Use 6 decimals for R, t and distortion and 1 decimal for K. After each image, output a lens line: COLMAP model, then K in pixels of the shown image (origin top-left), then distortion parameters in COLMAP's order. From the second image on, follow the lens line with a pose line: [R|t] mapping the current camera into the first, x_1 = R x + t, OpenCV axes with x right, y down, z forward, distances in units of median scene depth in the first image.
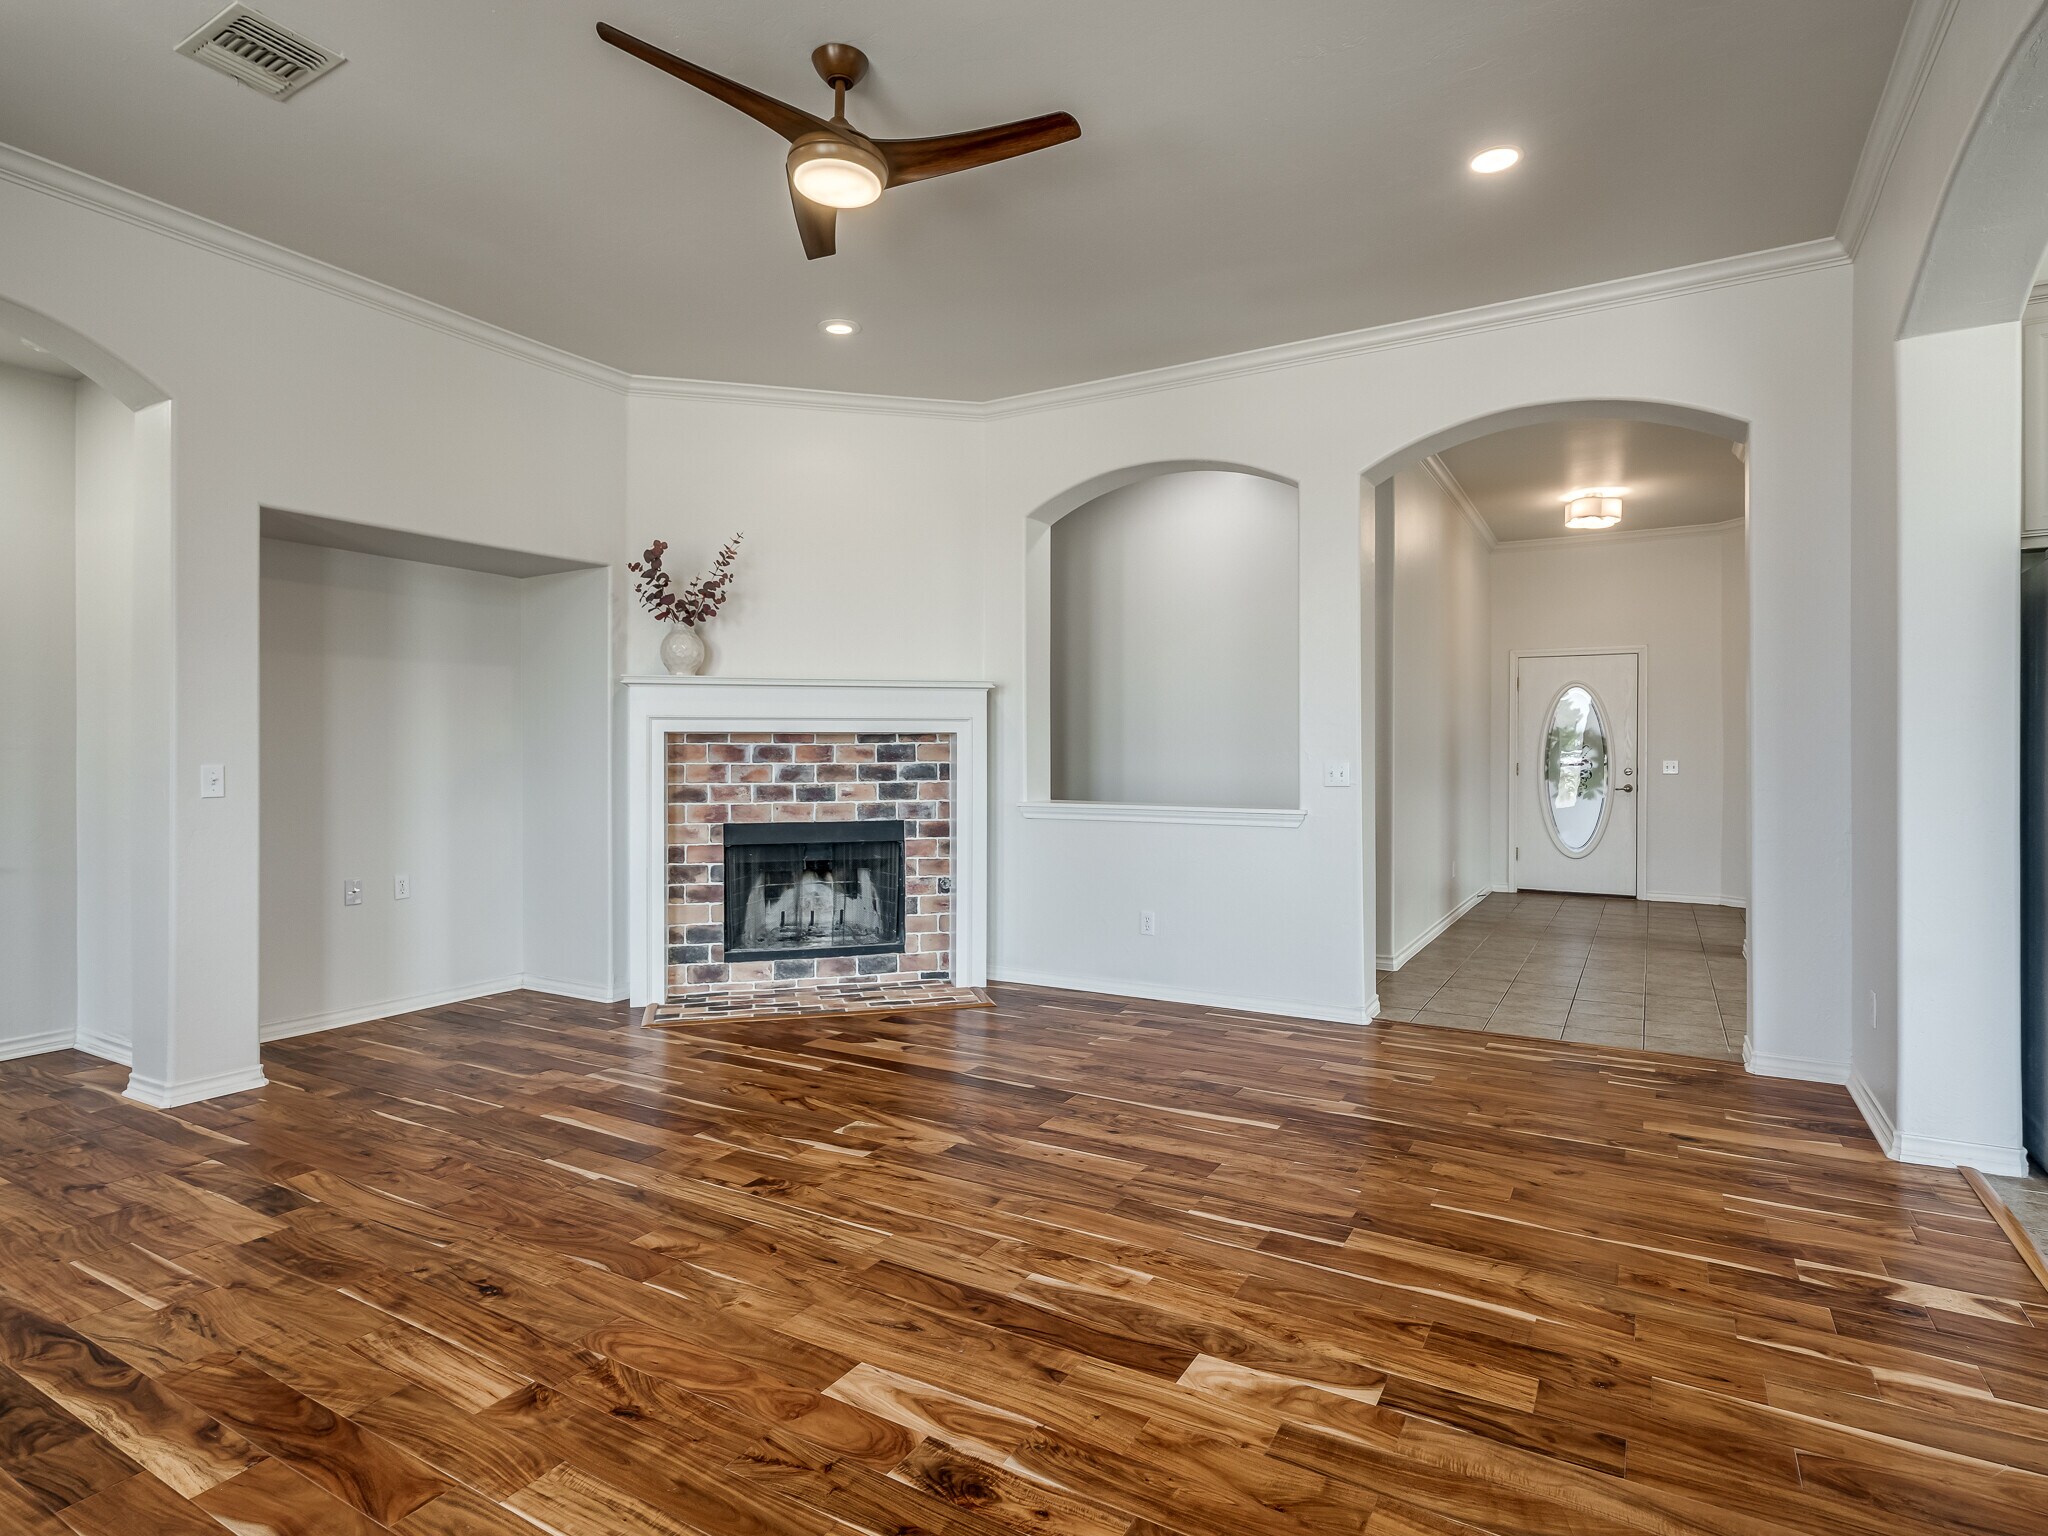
lens RADIAL K [[1062.6, 0, 1042.0], [0, 1062.6, 761.0], [0, 0, 1]] dist [-0.007225, -0.000359]
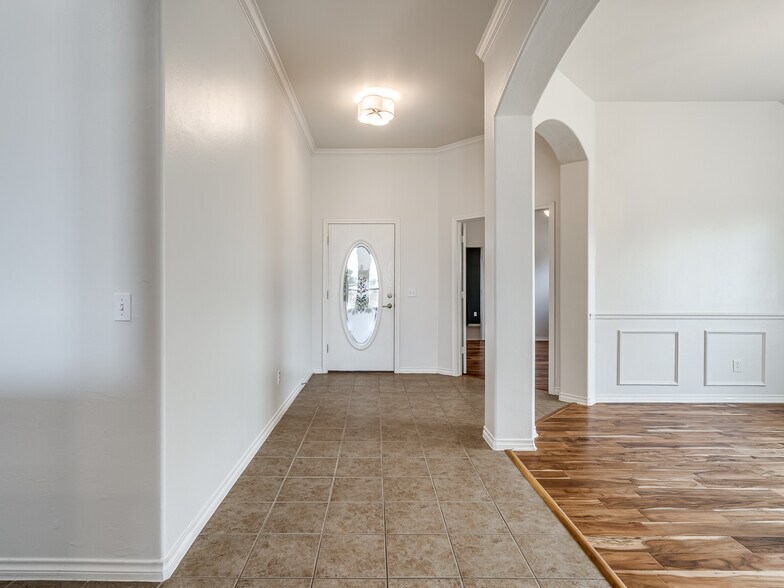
lens RADIAL K [[406.8, 0, 394.0], [0, 406.8, 290.4], [0, 0, 1]] dist [-0.007225, -0.000359]
pose [[0.840980, -0.004104, 0.541051, 0.215864], [-0.000206, 0.999969, 0.007905, -0.003778], [-0.541067, -0.006760, 0.840953, 0.464468]]
